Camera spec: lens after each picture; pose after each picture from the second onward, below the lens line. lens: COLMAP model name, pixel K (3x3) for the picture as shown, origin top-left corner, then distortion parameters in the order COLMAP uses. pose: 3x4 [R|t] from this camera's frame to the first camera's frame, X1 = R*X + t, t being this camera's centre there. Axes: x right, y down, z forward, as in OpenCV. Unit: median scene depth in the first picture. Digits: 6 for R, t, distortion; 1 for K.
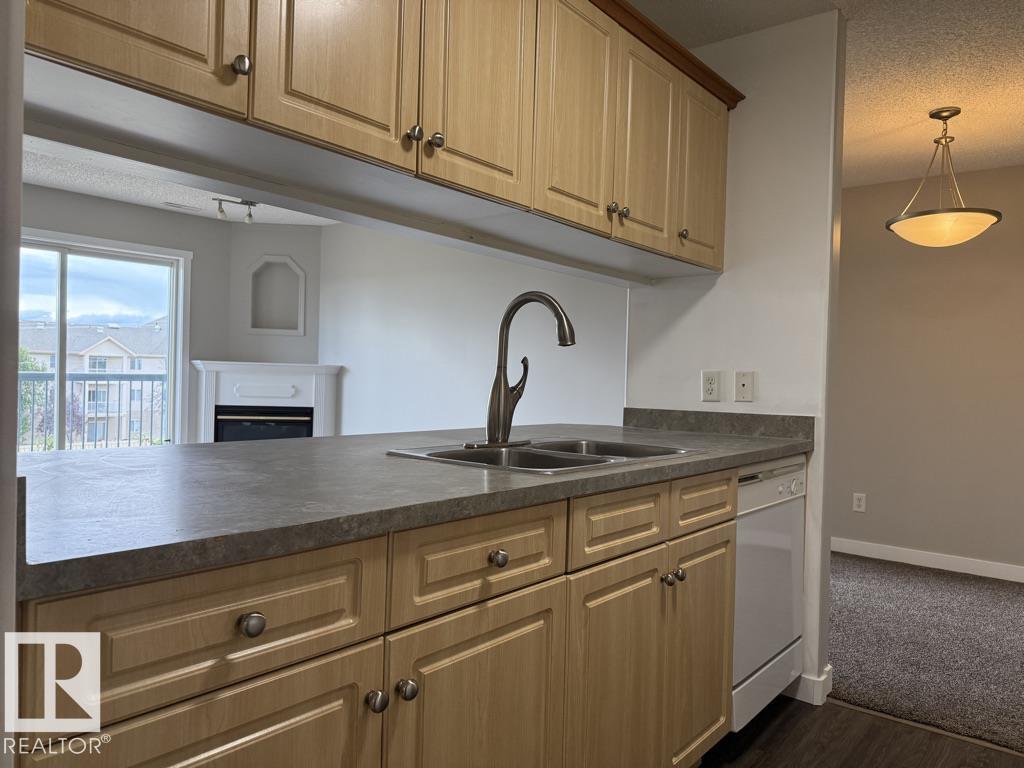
lens RADIAL K [[714.5, 0, 512.0], [0, 714.5, 384.0], [0, 0, 1]] dist [0.183060, -0.438837]
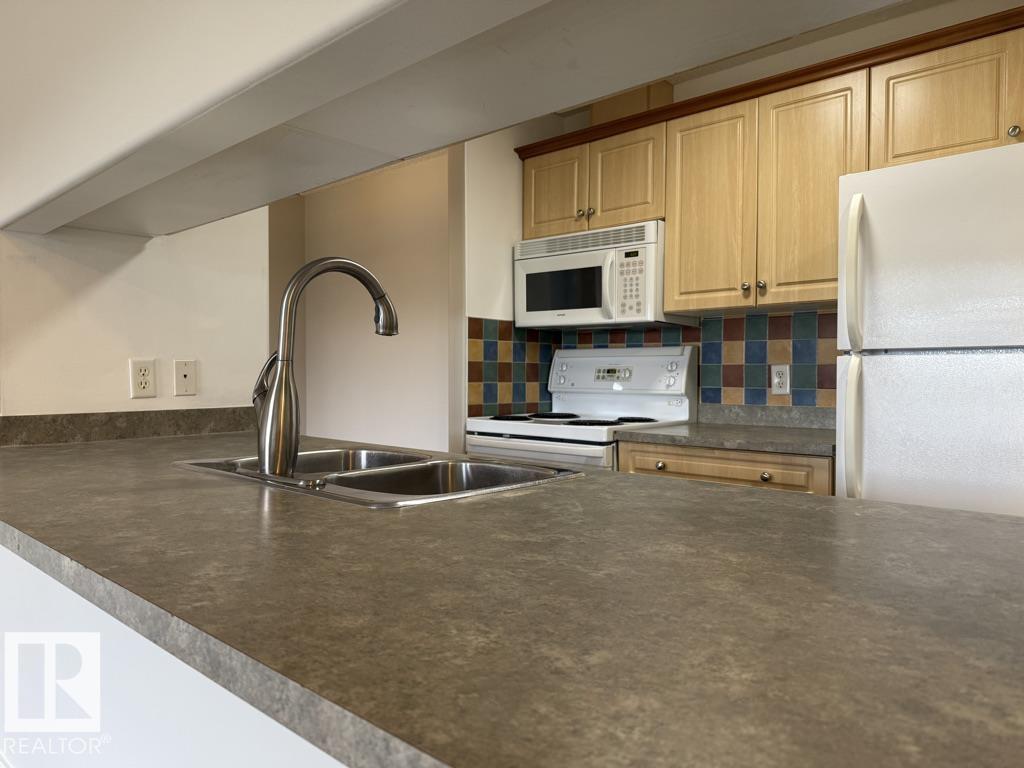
lens RADIAL K [[714.5, 0, 512.0], [0, 714.5, 384.0], [0, 0, 1]] dist [0.183060, -0.438837]
pose [[0.054149, -0.044069, 0.997560, -0.625372], [0.006259, 0.999021, 0.043794, -0.029654], [-0.998513, 0.003872, 0.054372, 0.697616]]
